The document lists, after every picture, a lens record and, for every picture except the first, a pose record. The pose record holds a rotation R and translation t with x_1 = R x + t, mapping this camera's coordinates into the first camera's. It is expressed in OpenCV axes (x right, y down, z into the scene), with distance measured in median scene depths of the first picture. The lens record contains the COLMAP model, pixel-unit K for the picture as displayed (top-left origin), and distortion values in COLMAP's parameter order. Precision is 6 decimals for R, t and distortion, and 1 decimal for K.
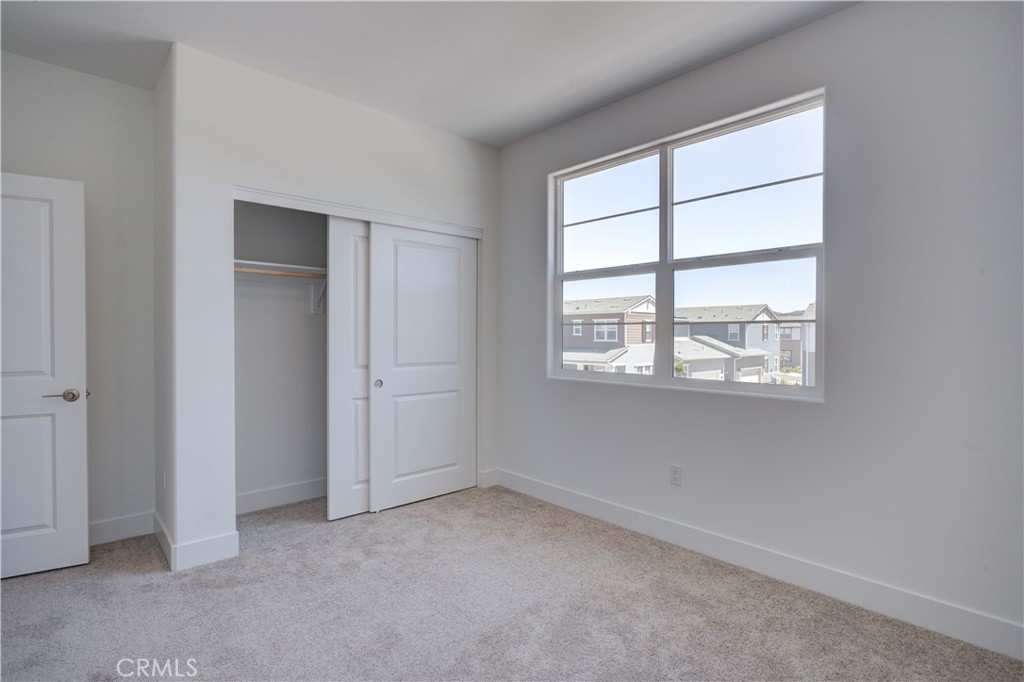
lens RADIAL K [[505.2, 0, 515.2], [0, 505.2, 344.6], [0, 0, 1]] dist [-0.006088, 0.001662]
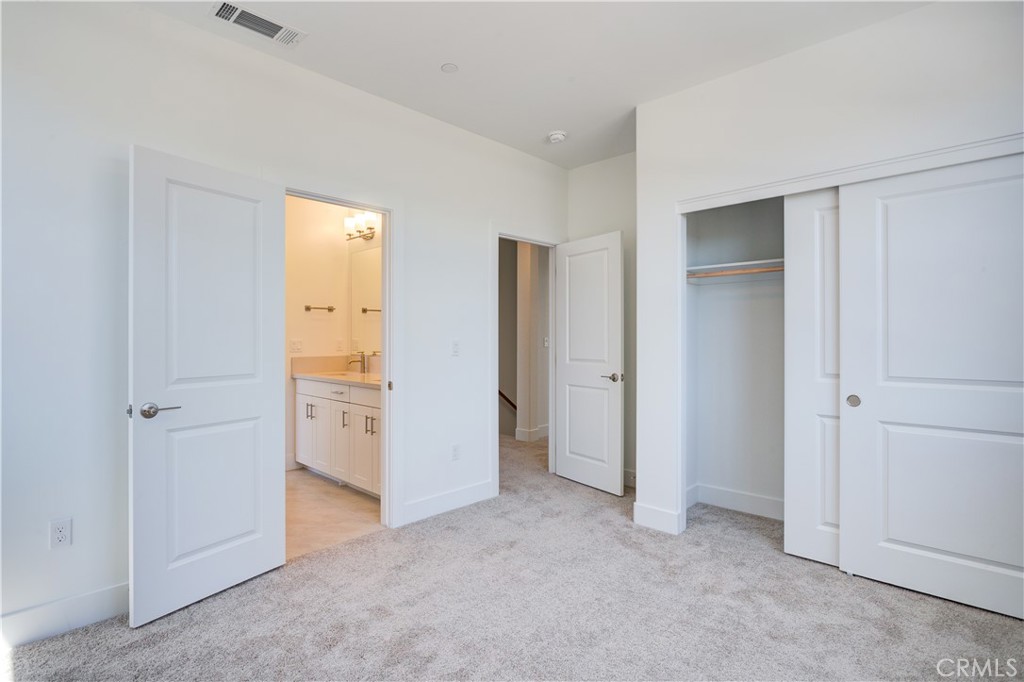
lens RADIAL K [[505.2, 0, 506.2], [0, 505.2, 336.0], [0, 0, 1]] dist [-0.006088, 0.001662]
pose [[0.068070, -0.002556, -0.997677, 0.451909], [-0.011752, 0.999925, -0.003363, -0.008950], [0.997611, 0.011954, 0.068035, 0.467386]]
